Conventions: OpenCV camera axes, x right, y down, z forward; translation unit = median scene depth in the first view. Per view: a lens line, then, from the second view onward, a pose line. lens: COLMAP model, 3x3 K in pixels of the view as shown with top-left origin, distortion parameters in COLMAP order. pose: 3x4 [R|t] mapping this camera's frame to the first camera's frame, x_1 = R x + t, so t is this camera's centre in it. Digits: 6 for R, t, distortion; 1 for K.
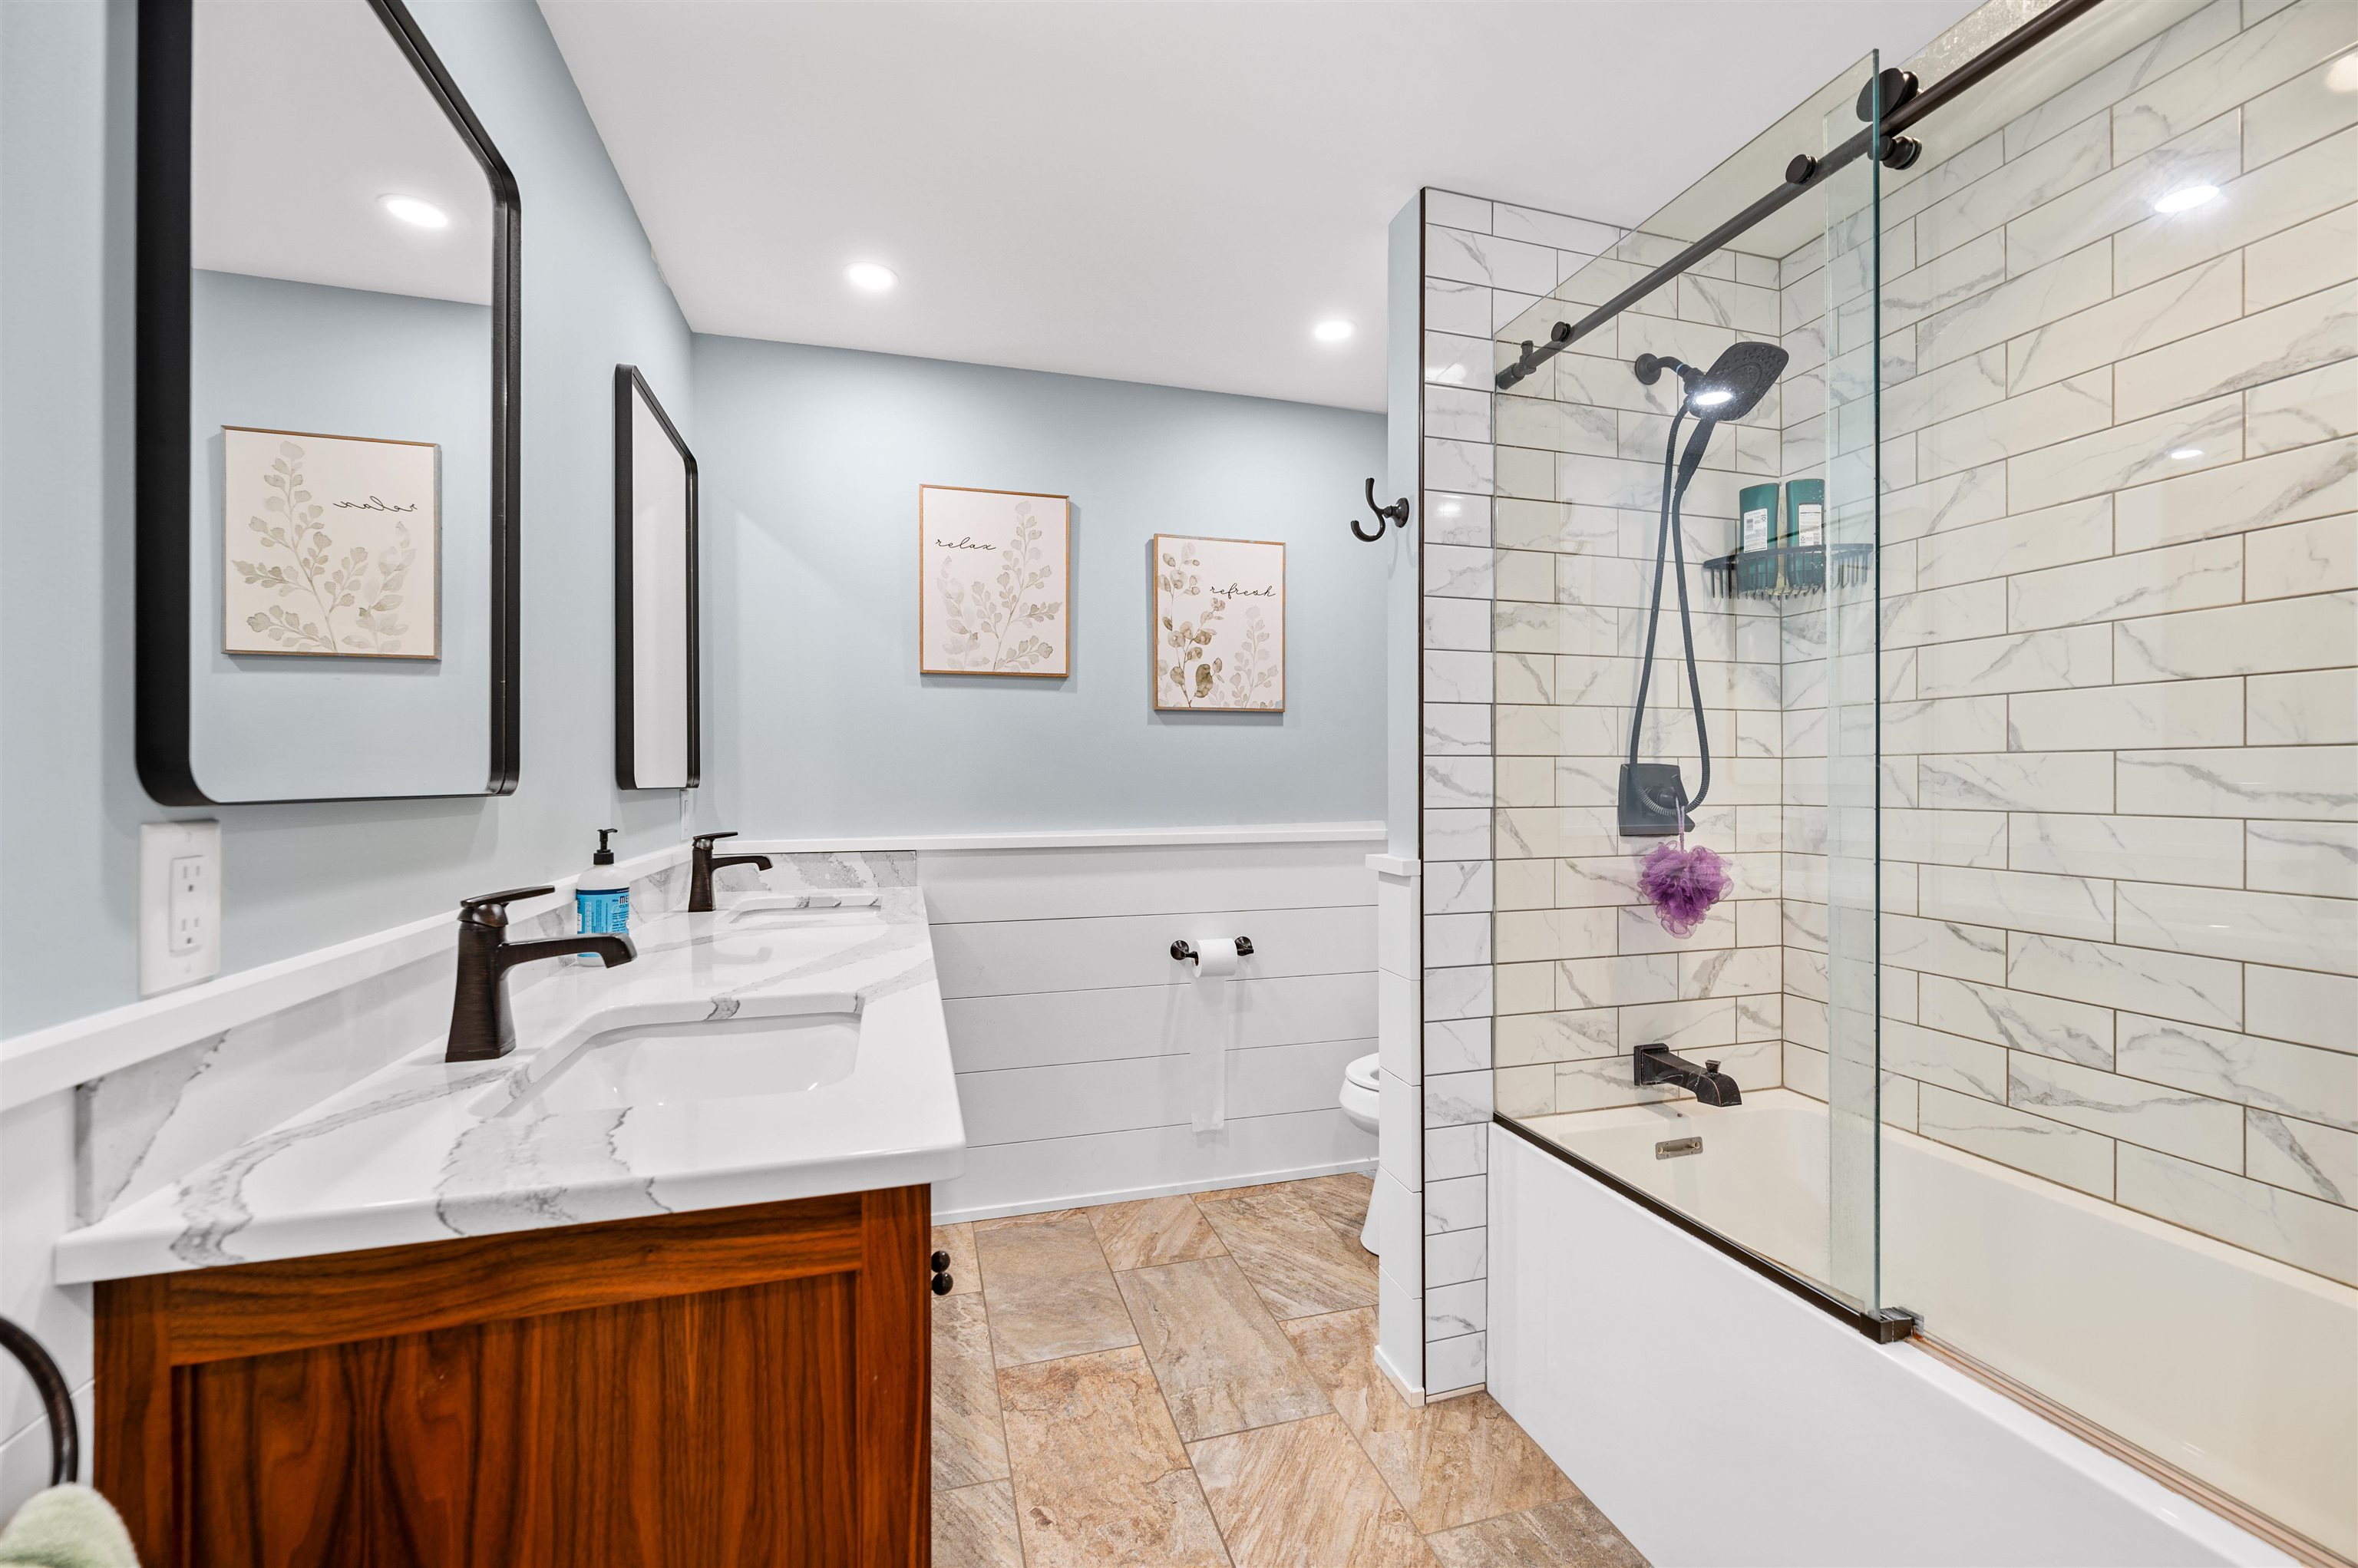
lens RADIAL K [[929.2, 0, 1166.1], [0, 929.2, 773.8], [0, 0, 1]] dist [-0.001963, 0.000150]
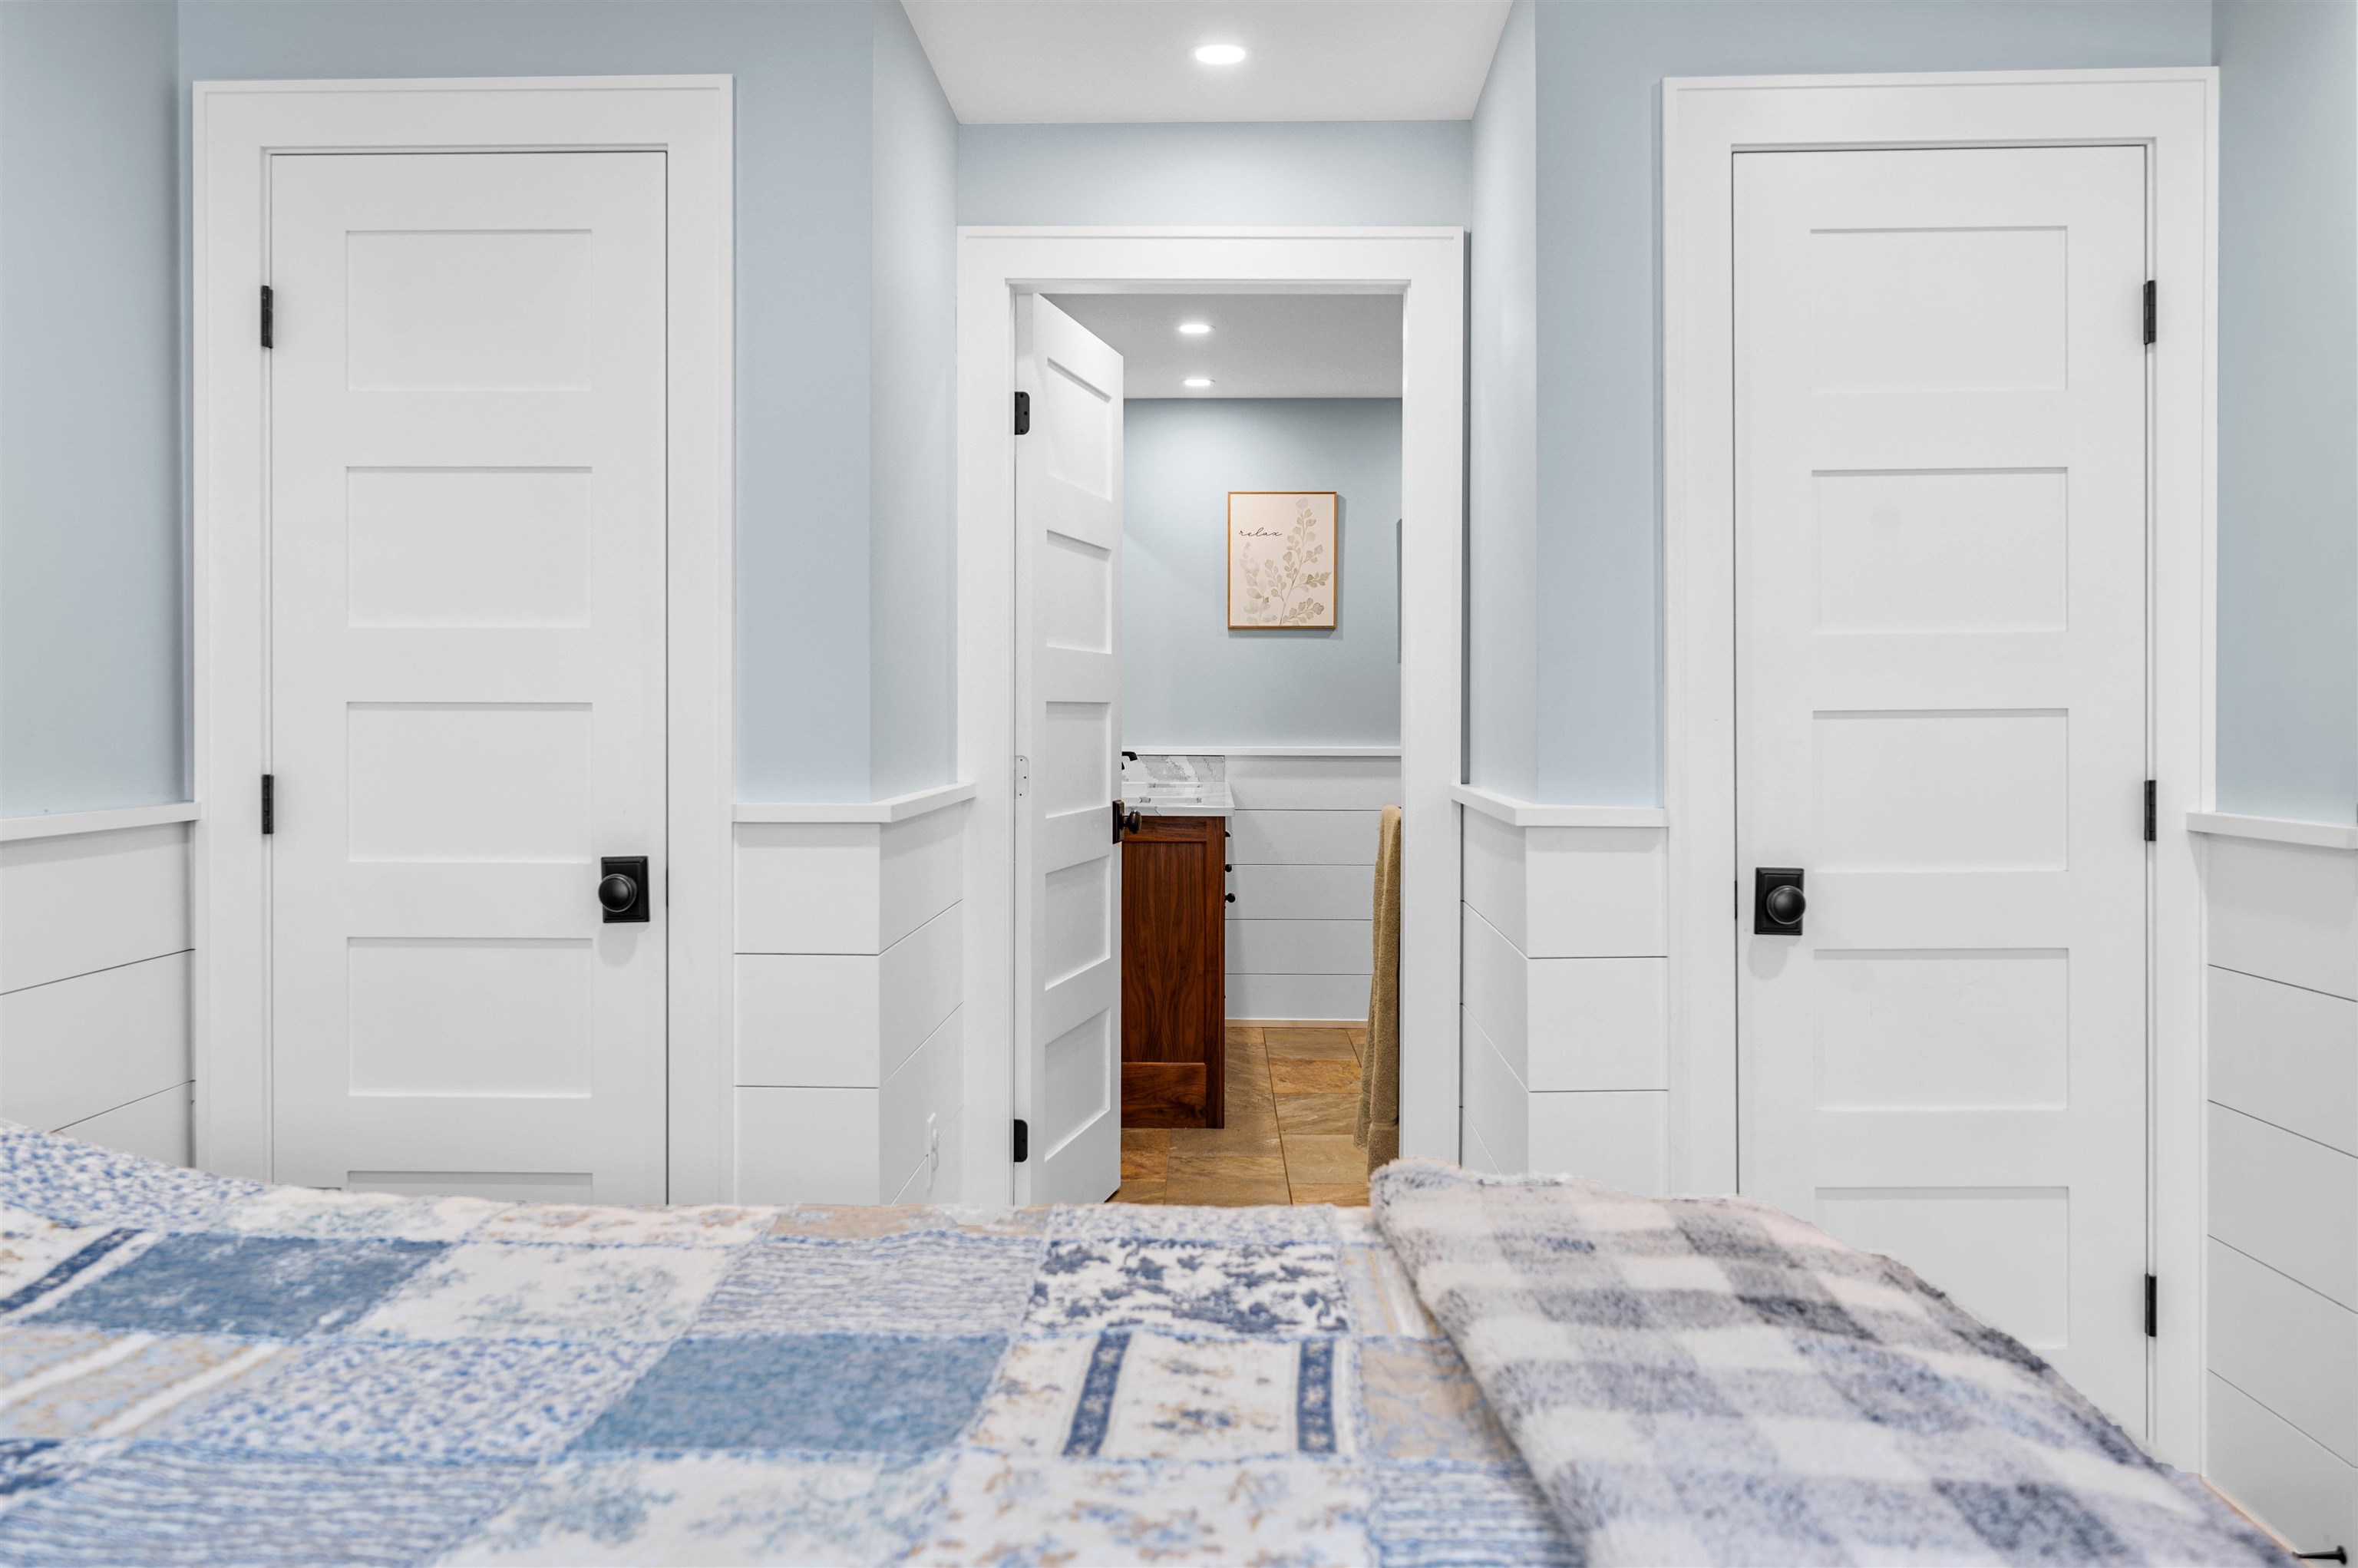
lens RADIAL K [[2054.2, 0, 1173.9], [0, 2054.2, 718.1], [0, 0, 1]] dist [-0.004261, 0.001230]
pose [[0.957585, 0.007303, -0.288059, 0.561765], [-0.003482, 0.999899, 0.013773, -0.016776], [0.288131, -0.012186, 0.957514, -2.029408]]
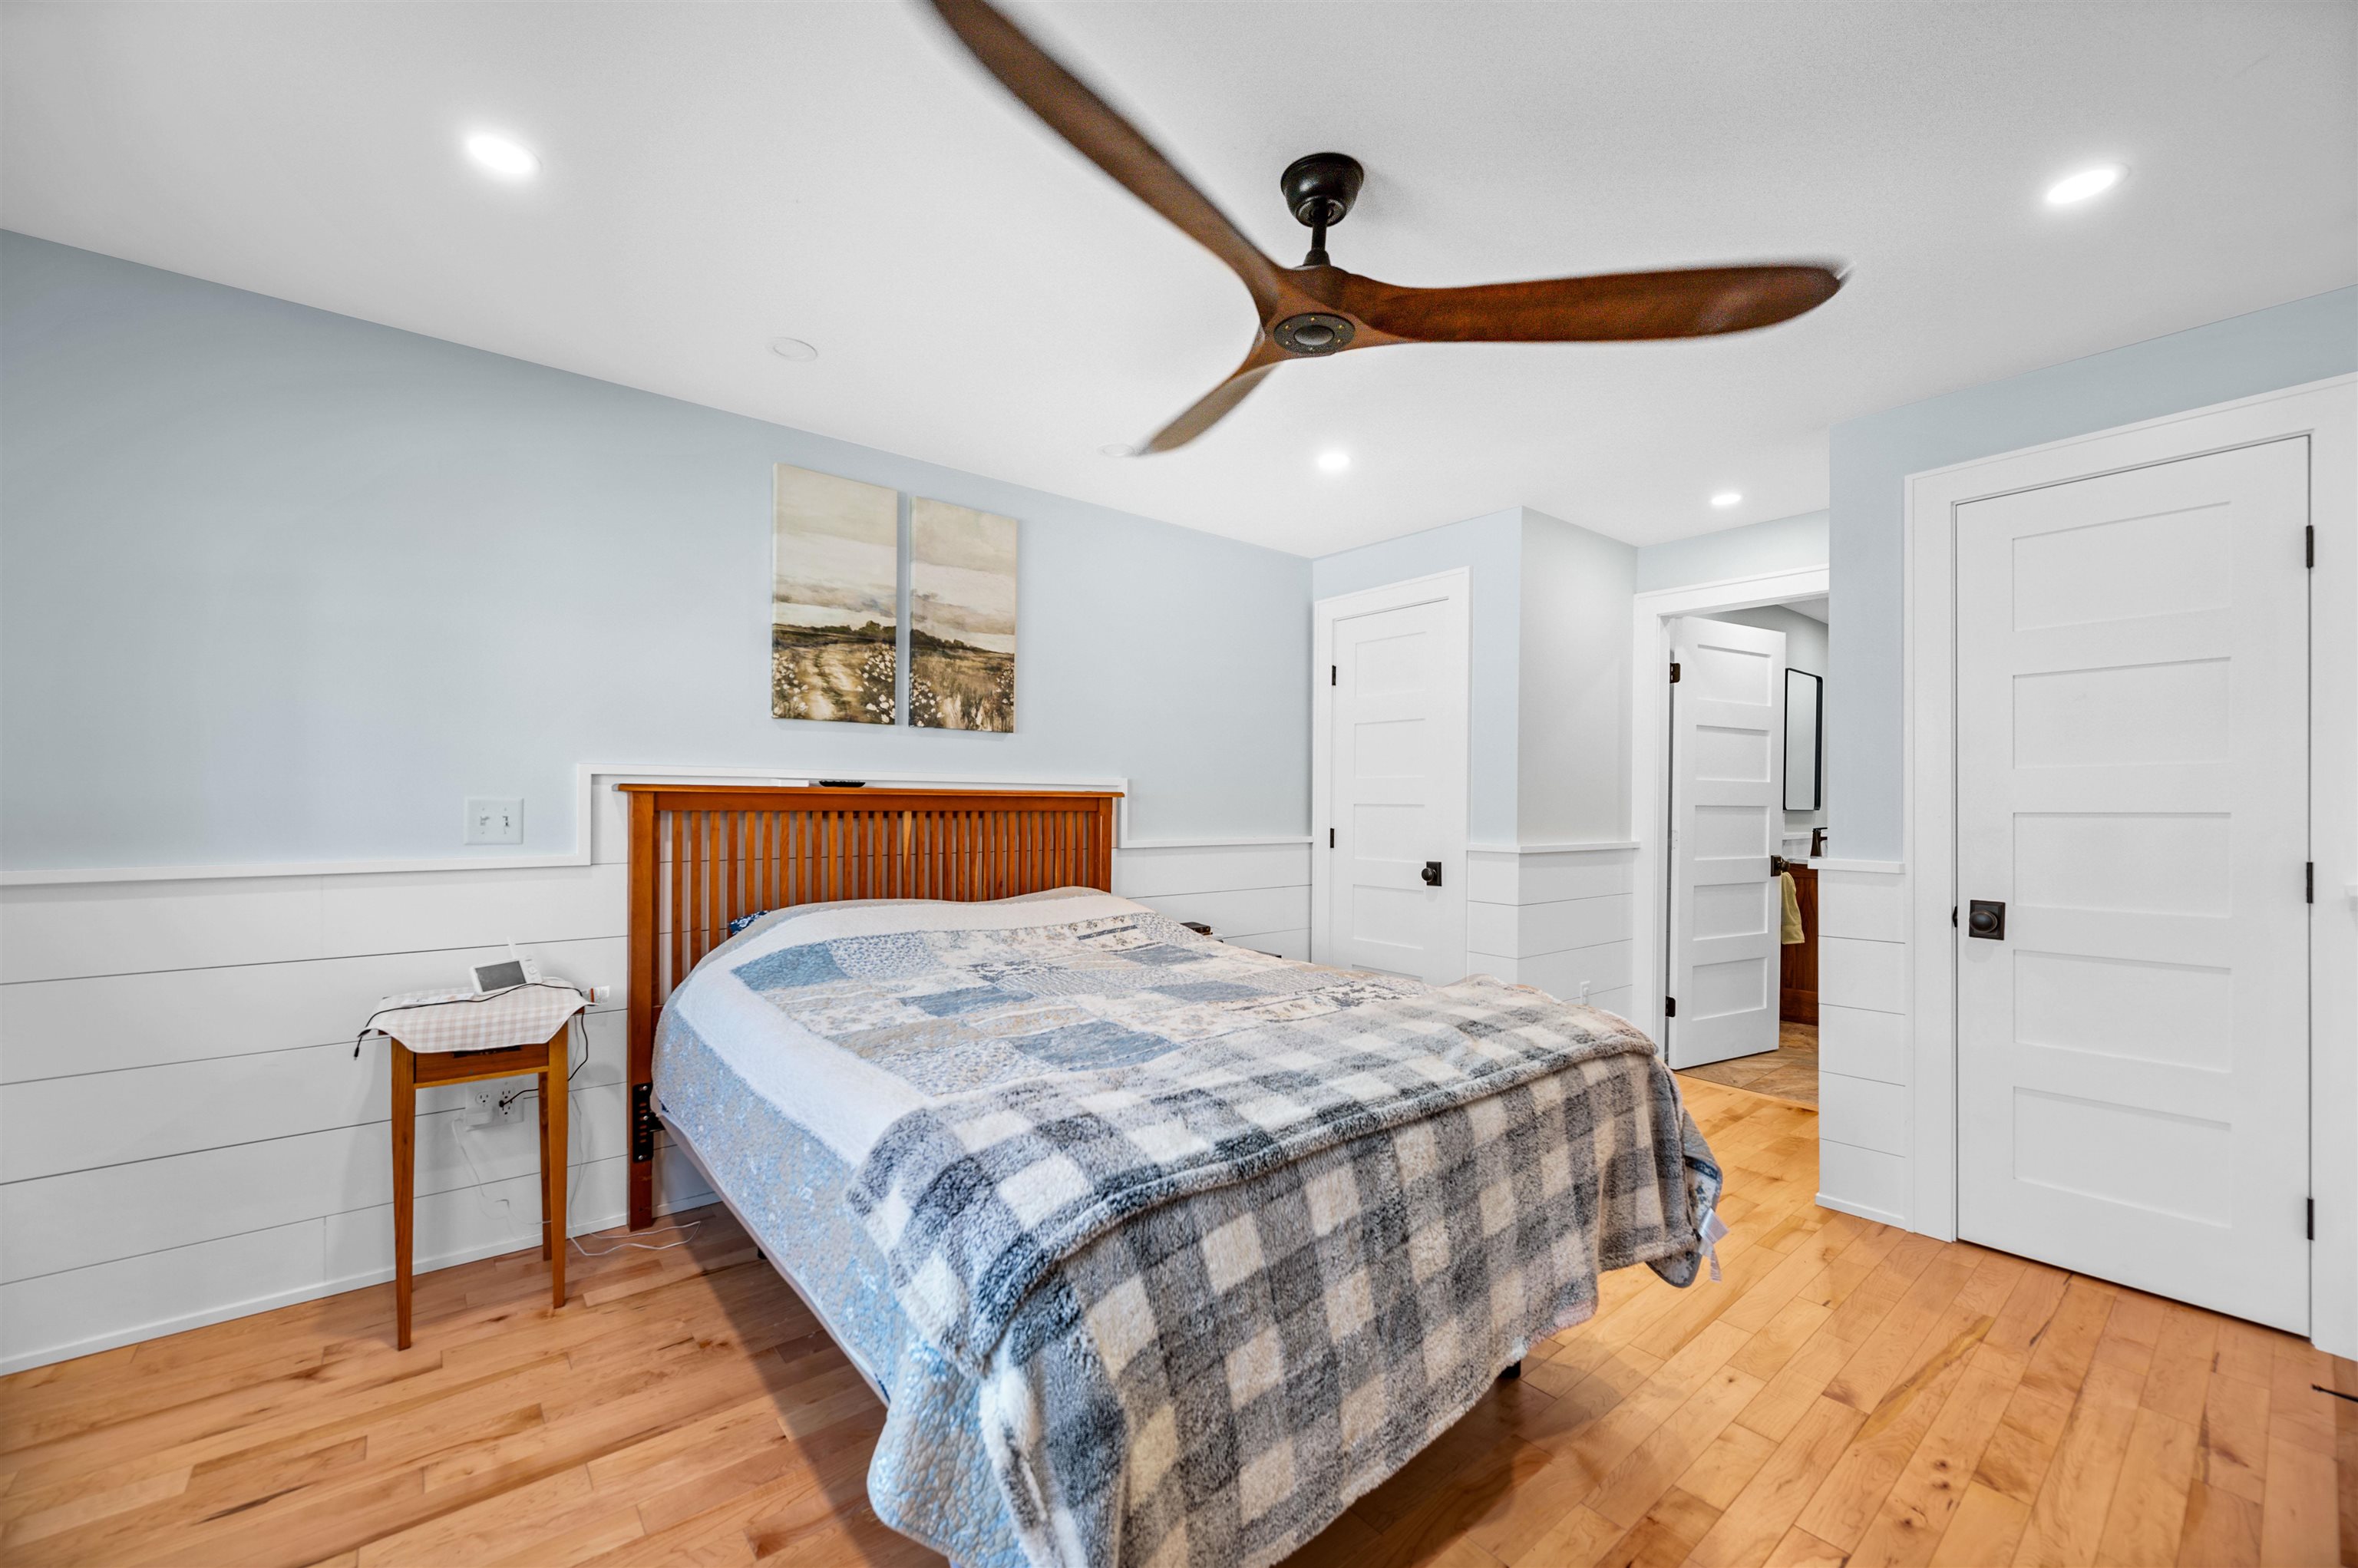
lens RADIAL K [[929.2, 0, 1174.3], [0, 929.2, 802.5], [0, 0, 1]] dist [-0.001963, 0.000150]
pose [[0.400430, 0.007443, -0.916297, 1.143005], [-0.002538, 0.999972, 0.007013, -0.020688], [0.916324, -0.000482, 0.400438, -1.929347]]
